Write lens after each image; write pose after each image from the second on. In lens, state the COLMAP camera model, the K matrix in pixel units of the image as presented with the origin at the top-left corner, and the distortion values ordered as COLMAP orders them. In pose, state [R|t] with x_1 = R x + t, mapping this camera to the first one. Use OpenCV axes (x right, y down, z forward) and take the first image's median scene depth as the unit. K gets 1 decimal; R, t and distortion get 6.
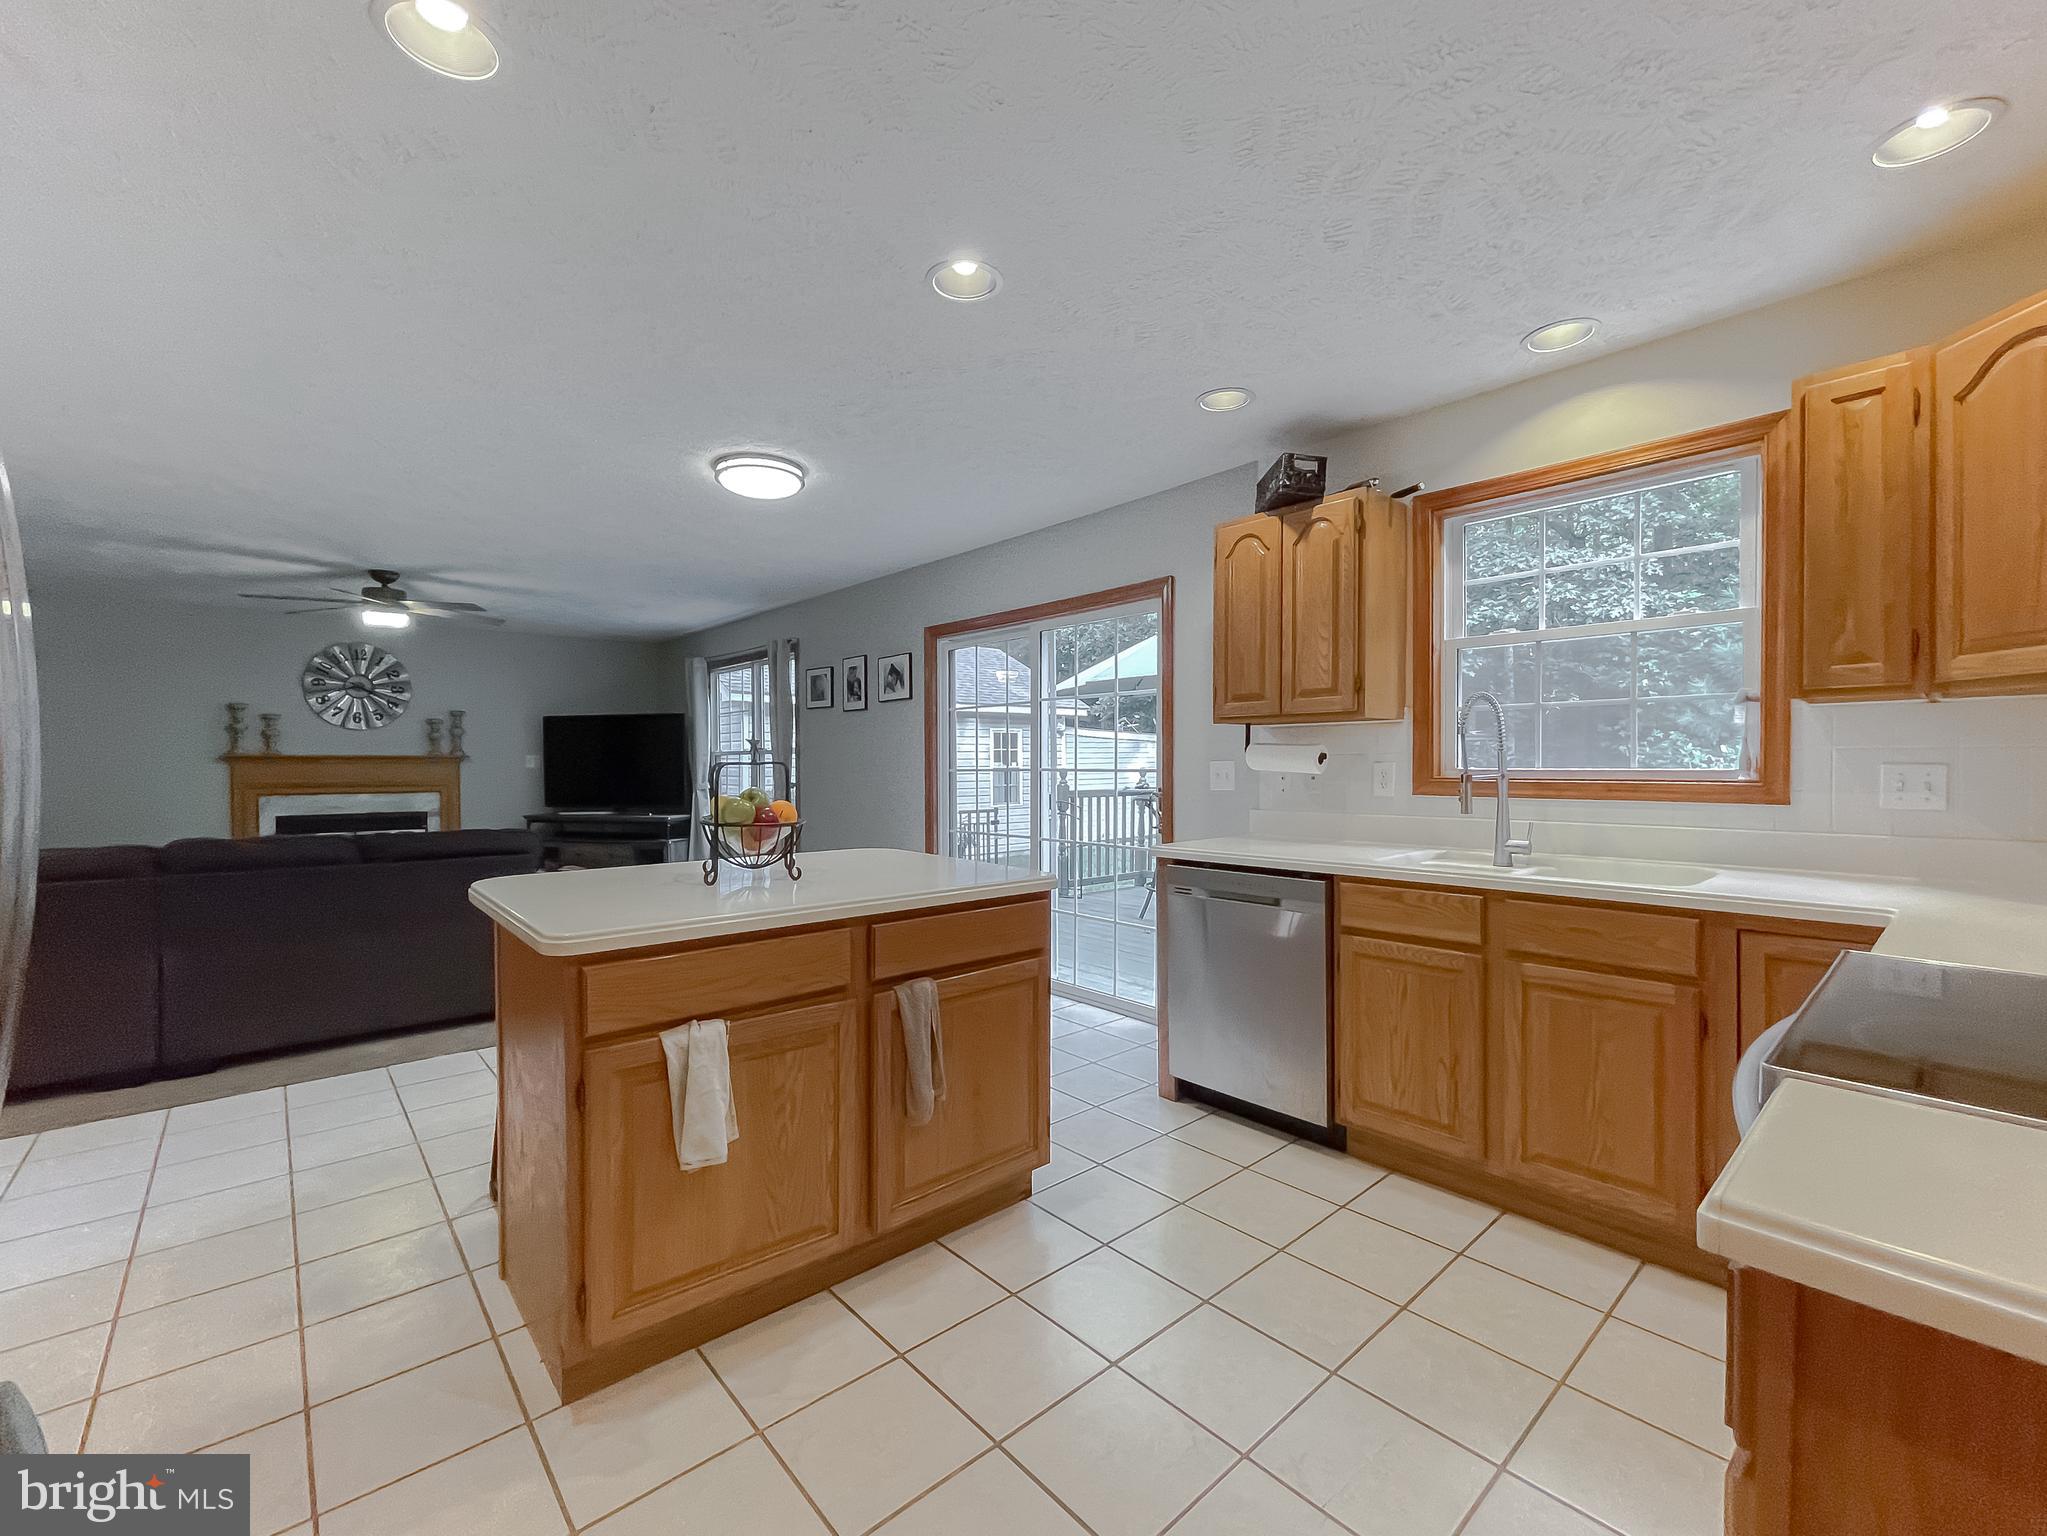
lens RADIAL K [[858.1, 0, 1018.4], [0, 858.1, 767.0], [0, 0, 1]] dist [-0.005447, 0.000452]
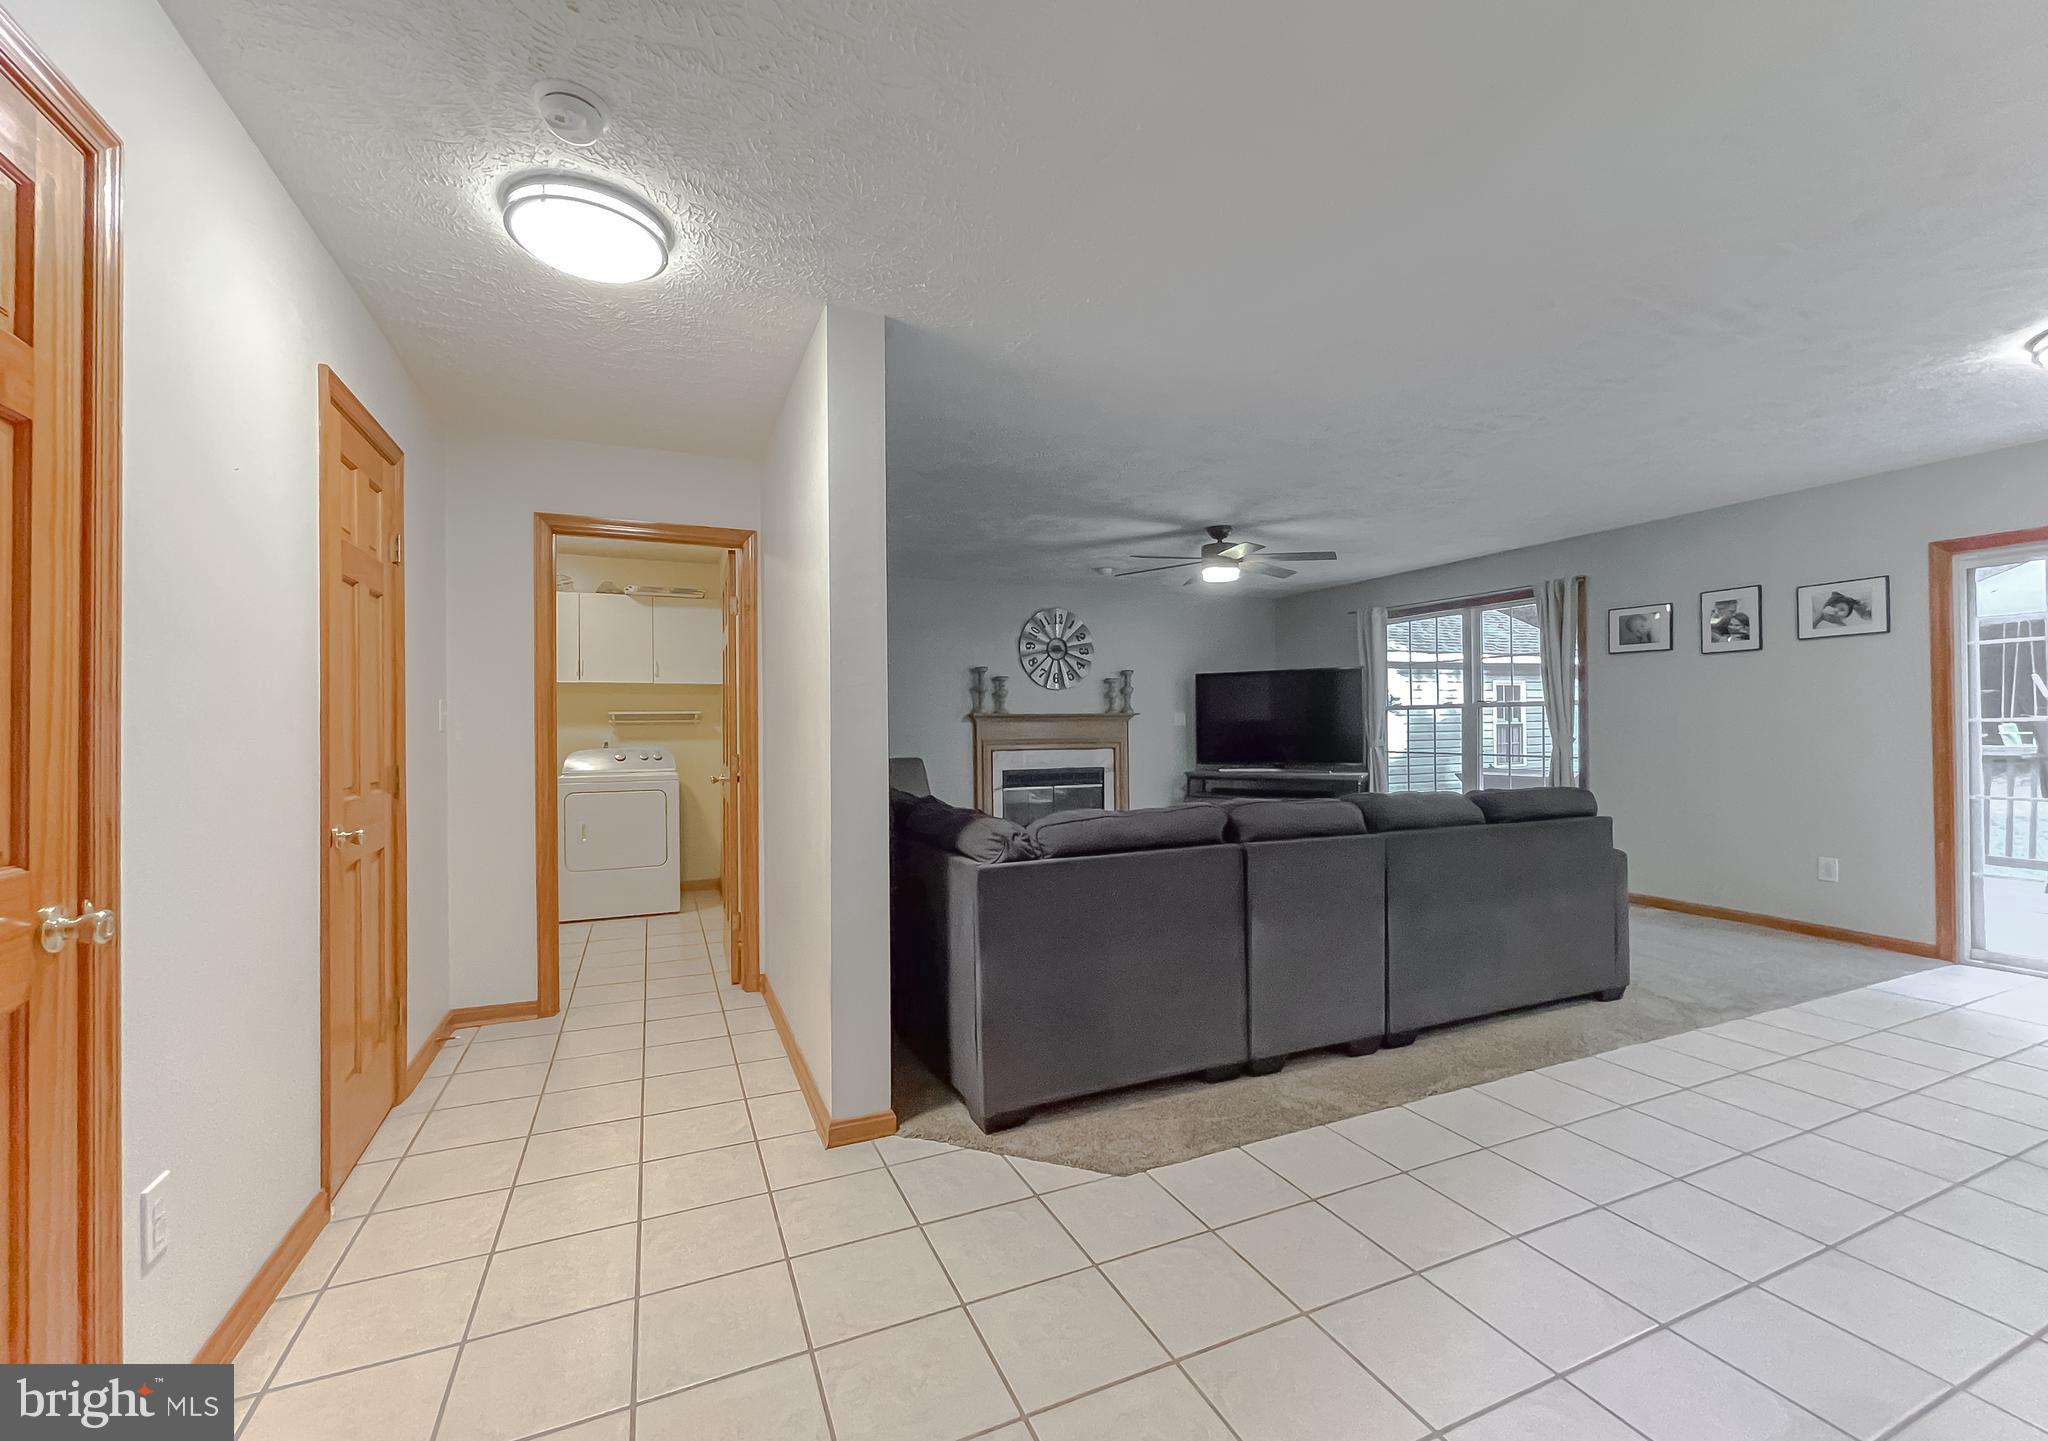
lens RADIAL K [[836.4, 0, 999.2], [0, 836.4, 724.7], [0, 0, 1]] dist [-0.016579, -0.000400]
pose [[0.941504, -0.006275, -0.336944, -0.492738], [0.005351, 0.999979, -0.003671, 0.003722], [0.336960, 0.001653, 0.941517, -0.003704]]
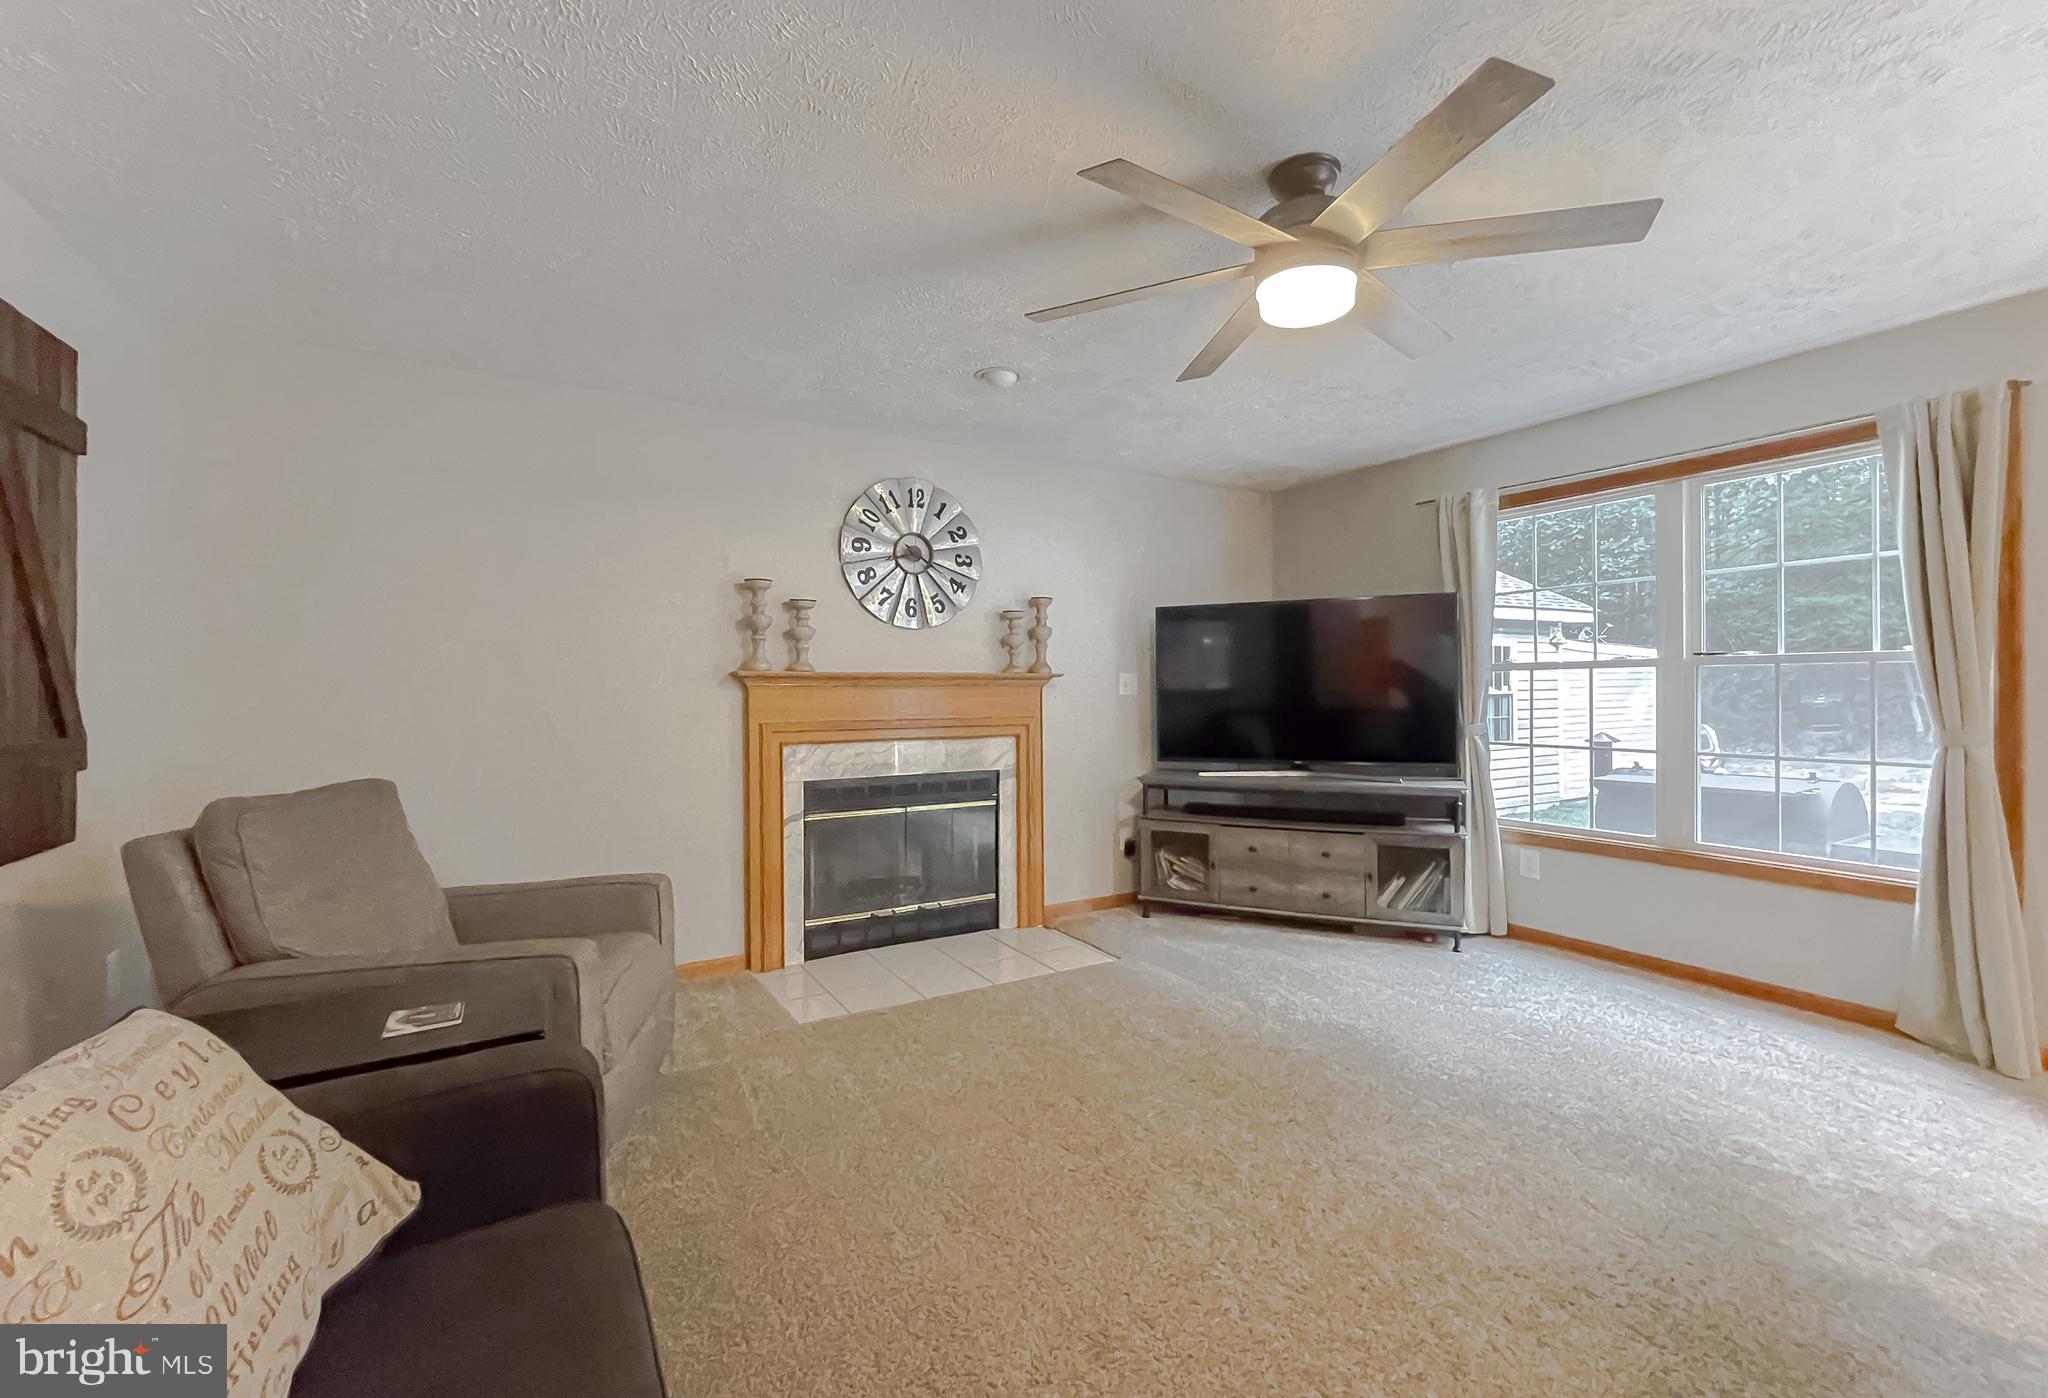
lens RADIAL K [[842.7, 0, 1018.8], [0, 842.7, 687.3], [0, 0, 1]] dist [-0.001375, 0.000072]
pose [[0.979076, -0.001759, -0.203488, -0.590644], [0.000453, 0.999979, -0.006466, -0.000282], [0.203495, 0.006239, 0.979056, 0.462156]]
